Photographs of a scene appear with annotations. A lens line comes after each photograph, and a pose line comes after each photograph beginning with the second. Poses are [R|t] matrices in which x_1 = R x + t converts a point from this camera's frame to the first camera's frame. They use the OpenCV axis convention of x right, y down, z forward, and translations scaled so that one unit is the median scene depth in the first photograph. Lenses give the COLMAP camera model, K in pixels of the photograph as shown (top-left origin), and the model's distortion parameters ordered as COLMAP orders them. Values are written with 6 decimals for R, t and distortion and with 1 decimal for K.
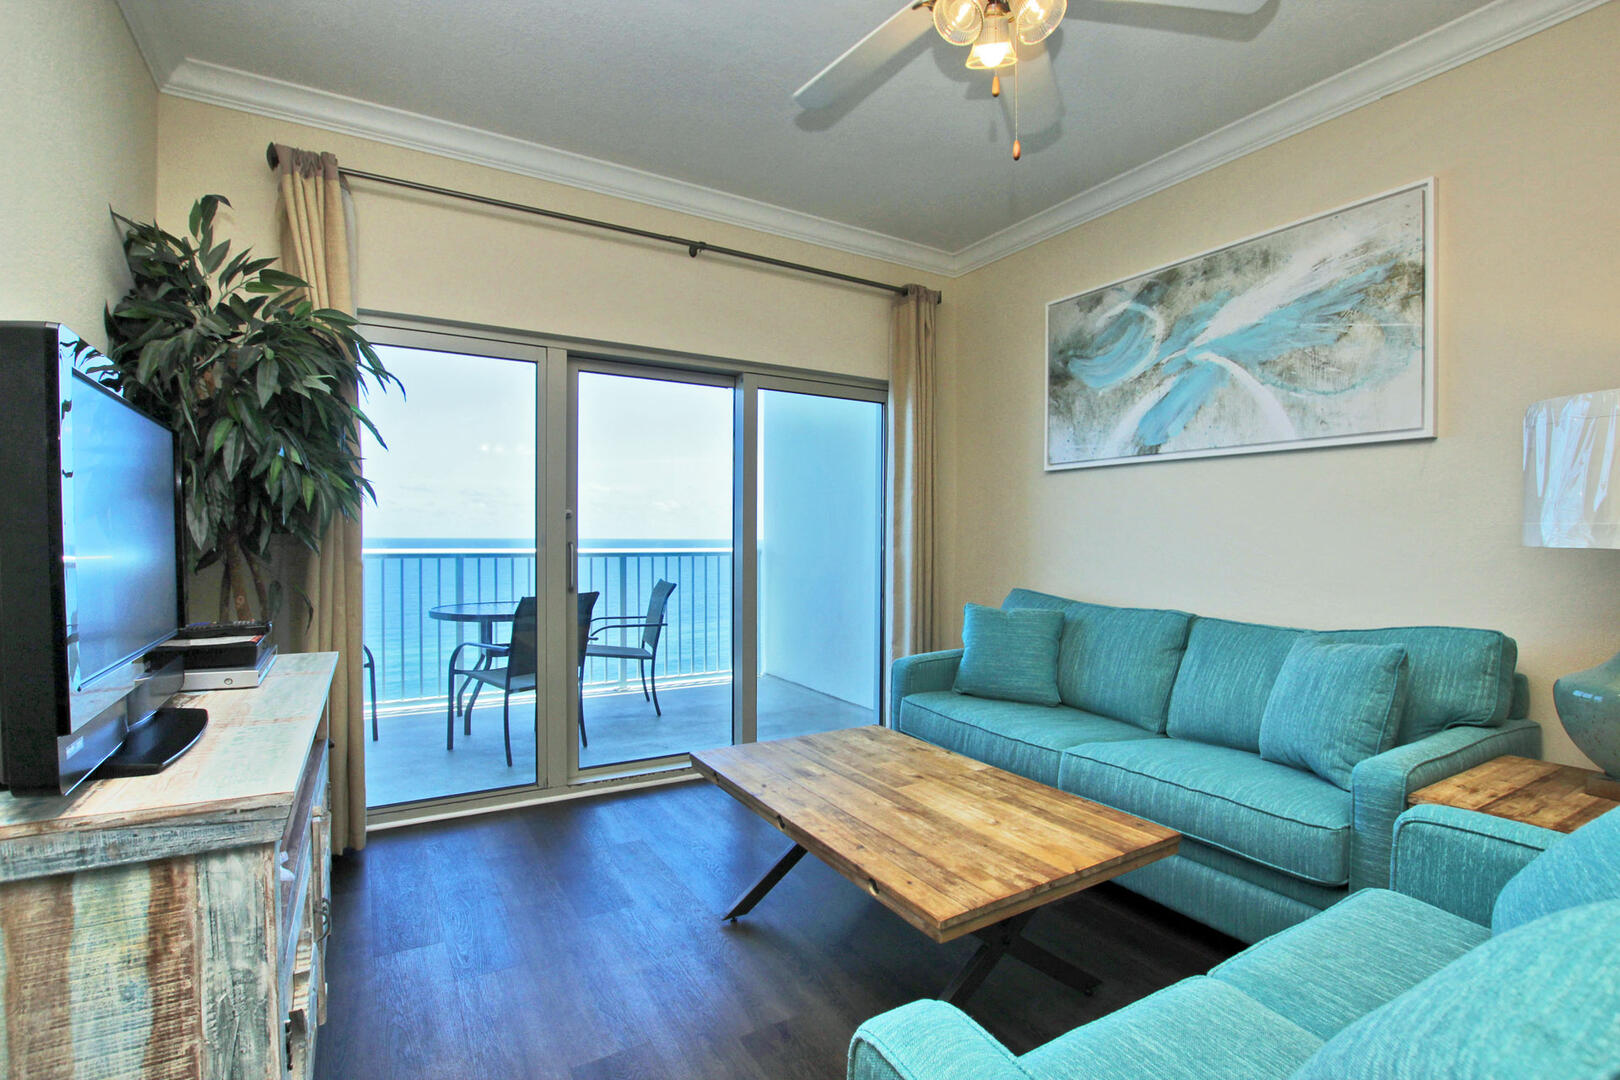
lens RADIAL K [[755.0, 0, 812.7], [0, 755.0, 546.0], [0, 0, 1]] dist [-0.036232, 0.007685]
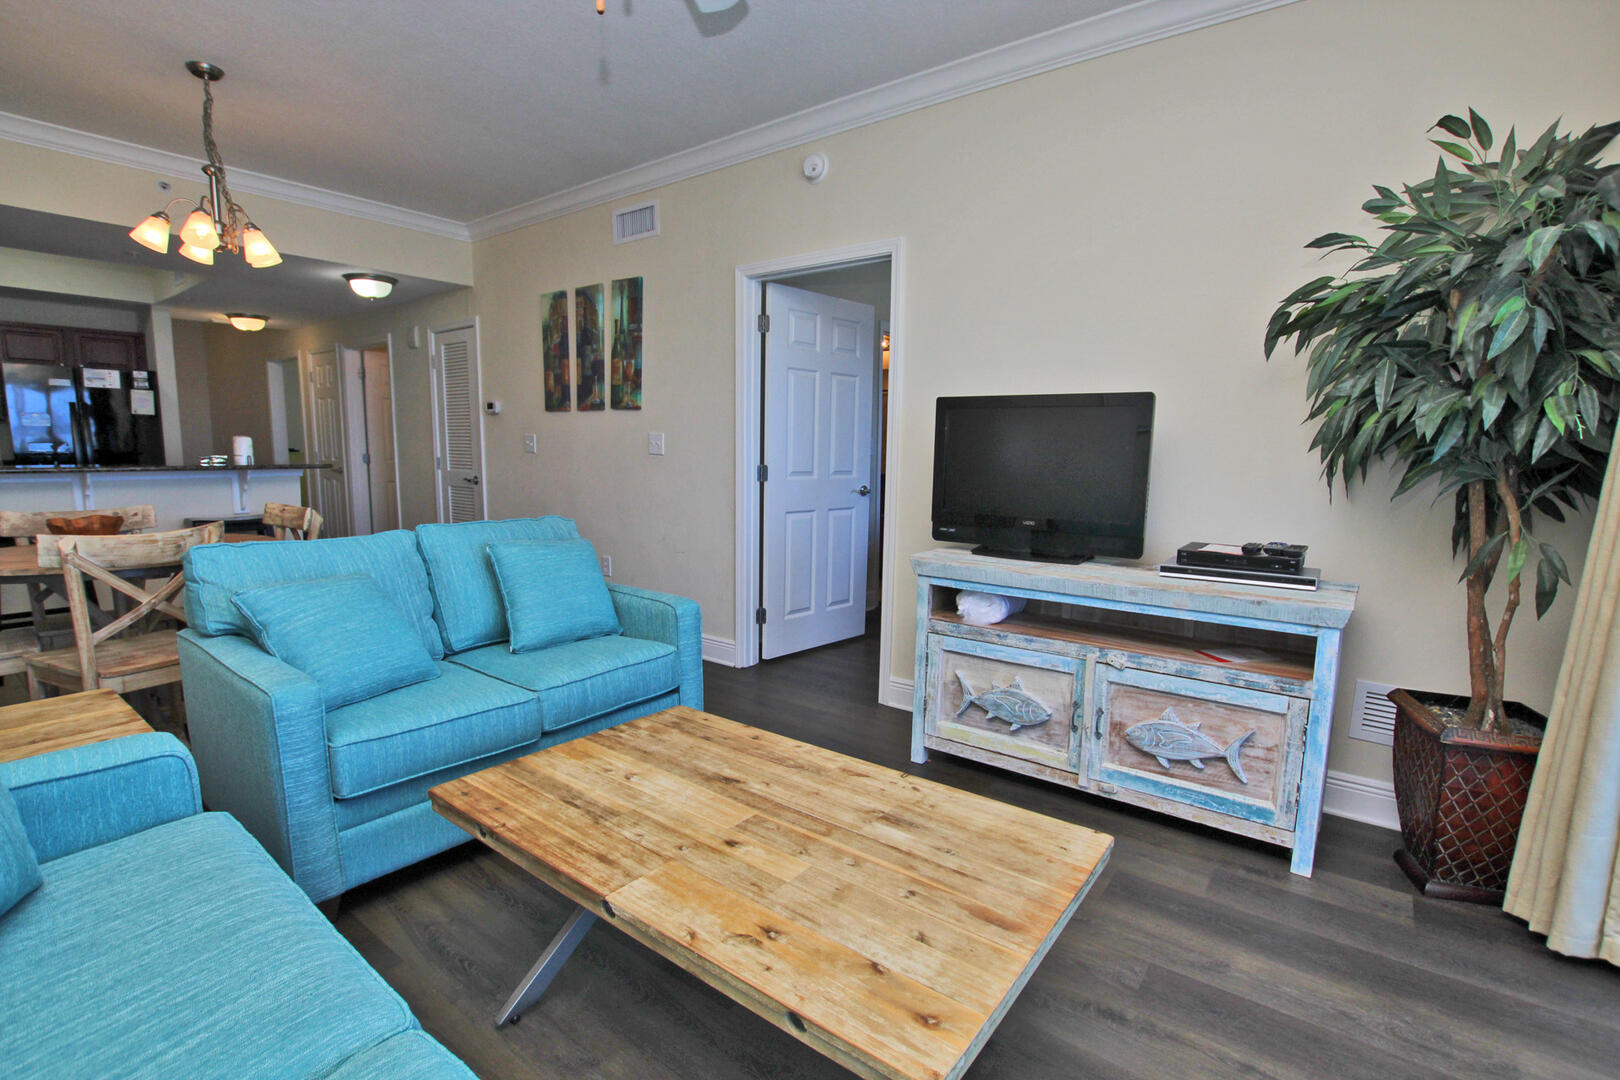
lens RADIAL K [[755.0, 0, 812.7], [0, 755.0, 546.0], [0, 0, 1]] dist [-0.036232, 0.007685]
pose [[-0.928704, 0.026606, -0.369865, 0.308184], [-0.025172, 0.990599, 0.134463, -0.037744], [0.369966, 0.134187, -0.919304, 1.580698]]
